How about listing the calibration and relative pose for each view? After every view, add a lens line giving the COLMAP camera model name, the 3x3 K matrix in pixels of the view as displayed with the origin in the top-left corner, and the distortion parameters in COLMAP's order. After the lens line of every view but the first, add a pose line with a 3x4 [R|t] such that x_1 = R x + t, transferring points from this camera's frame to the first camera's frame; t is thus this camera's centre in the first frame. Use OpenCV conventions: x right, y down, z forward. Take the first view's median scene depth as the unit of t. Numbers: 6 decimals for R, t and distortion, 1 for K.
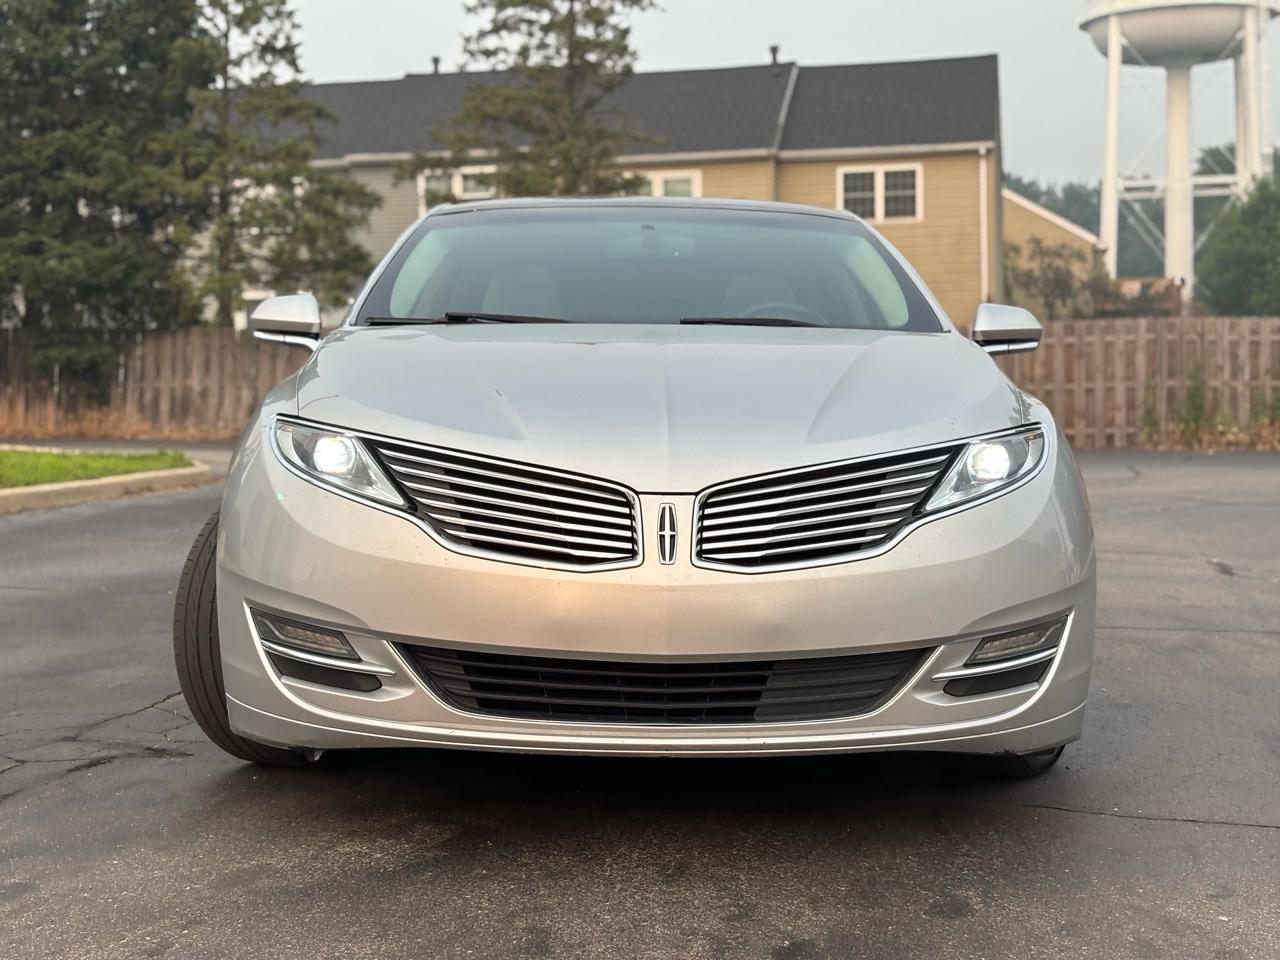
lens RADIAL K [[1960.6, 0, 643.9], [0, 1960.6, 483.5], [0, 0, 1]] dist [0.259743, -0.997773]
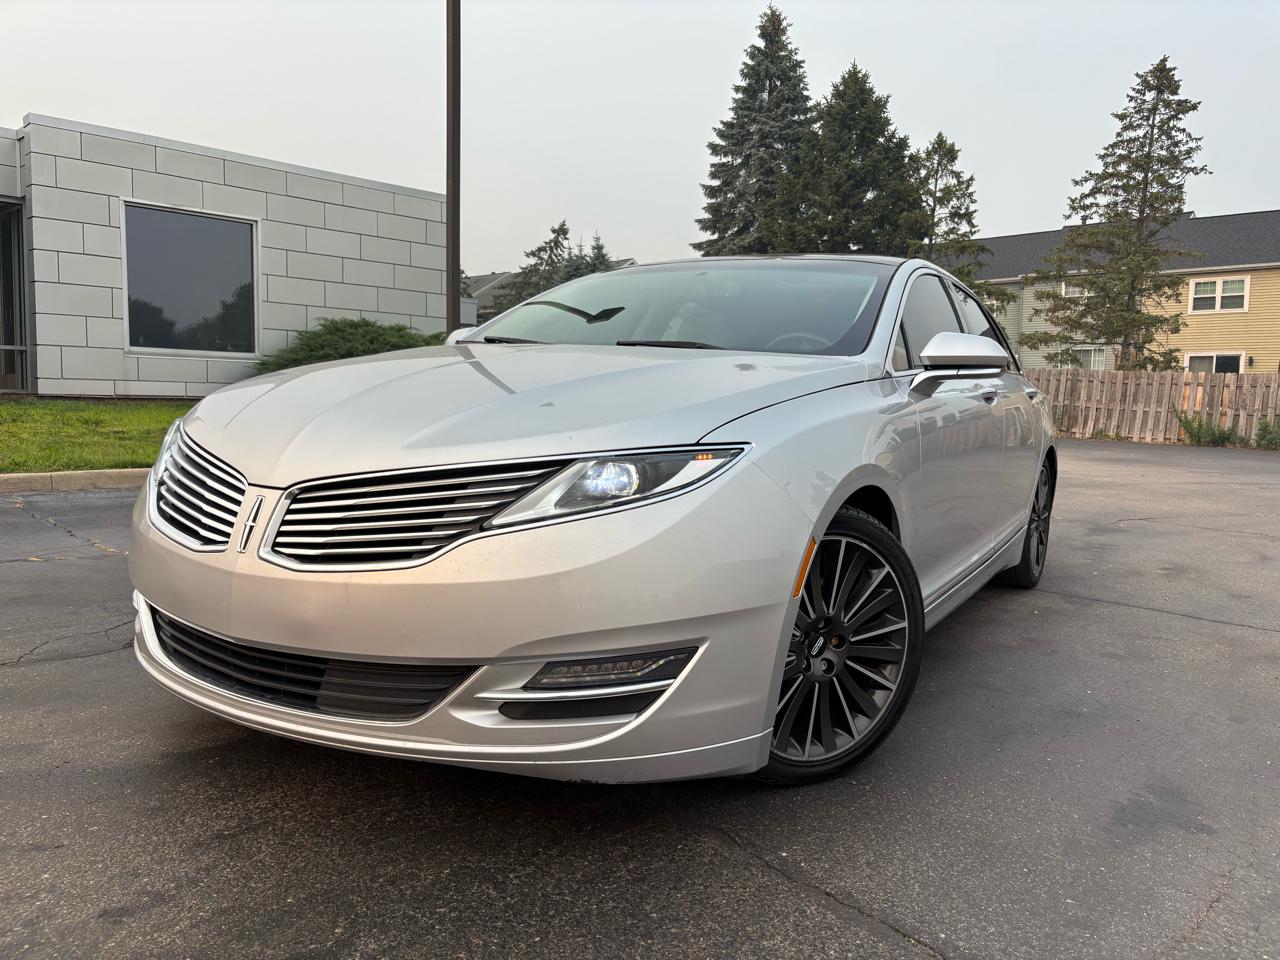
lens RADIAL K [[986.7, 0, 647.0], [0, 986.7, 490.6], [0, 0, 1]] dist [0.050357, -0.068089]
pose [[0.853439, 0.078574, -0.515235, 0.328927], [-0.057196, 0.996719, 0.057263, -0.025133], [0.518044, -0.019401, 0.855134, 0.450263]]
